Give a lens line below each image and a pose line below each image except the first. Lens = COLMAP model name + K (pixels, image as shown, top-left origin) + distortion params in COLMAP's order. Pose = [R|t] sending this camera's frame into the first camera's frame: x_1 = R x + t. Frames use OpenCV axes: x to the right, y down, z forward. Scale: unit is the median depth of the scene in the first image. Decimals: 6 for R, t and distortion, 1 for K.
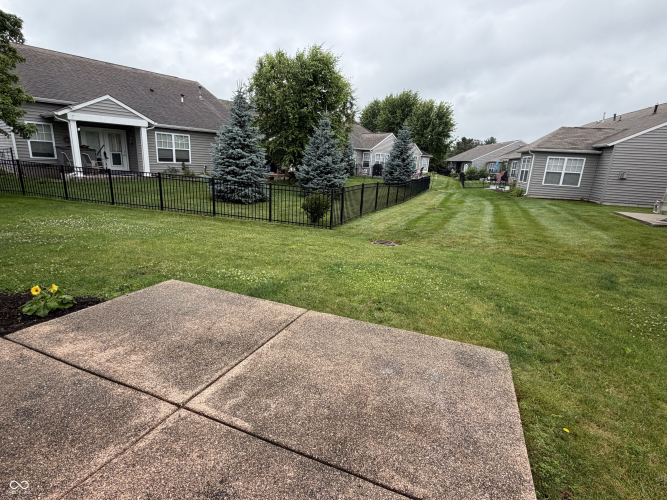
lens RADIAL K [[338.0, 0, 333.0], [0, 338.0, 248.7], [0, 0, 1]] dist [0.001550, 0.000049]
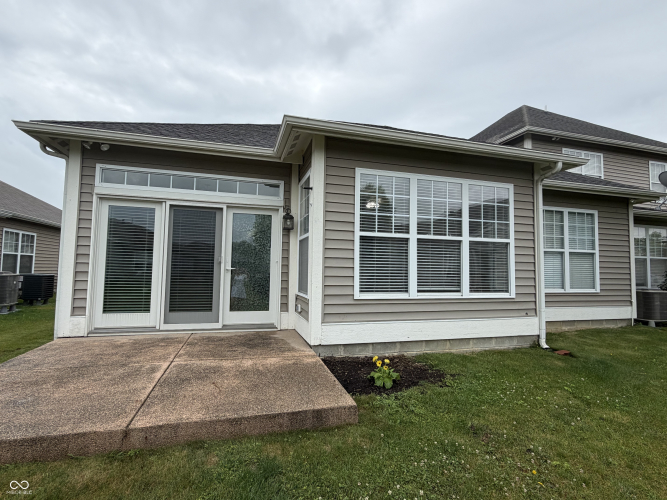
lens RADIAL K [[338.0, 0, 335.4], [0, 338.0, 248.6], [0, 0, 1]] dist [0.001550, 0.000049]
pose [[-0.779218, -0.101784, -0.618433, 0.090228], [-0.228635, 0.964891, 0.129272, -0.511256], [0.583562, 0.242127, -0.775132, 2.222428]]
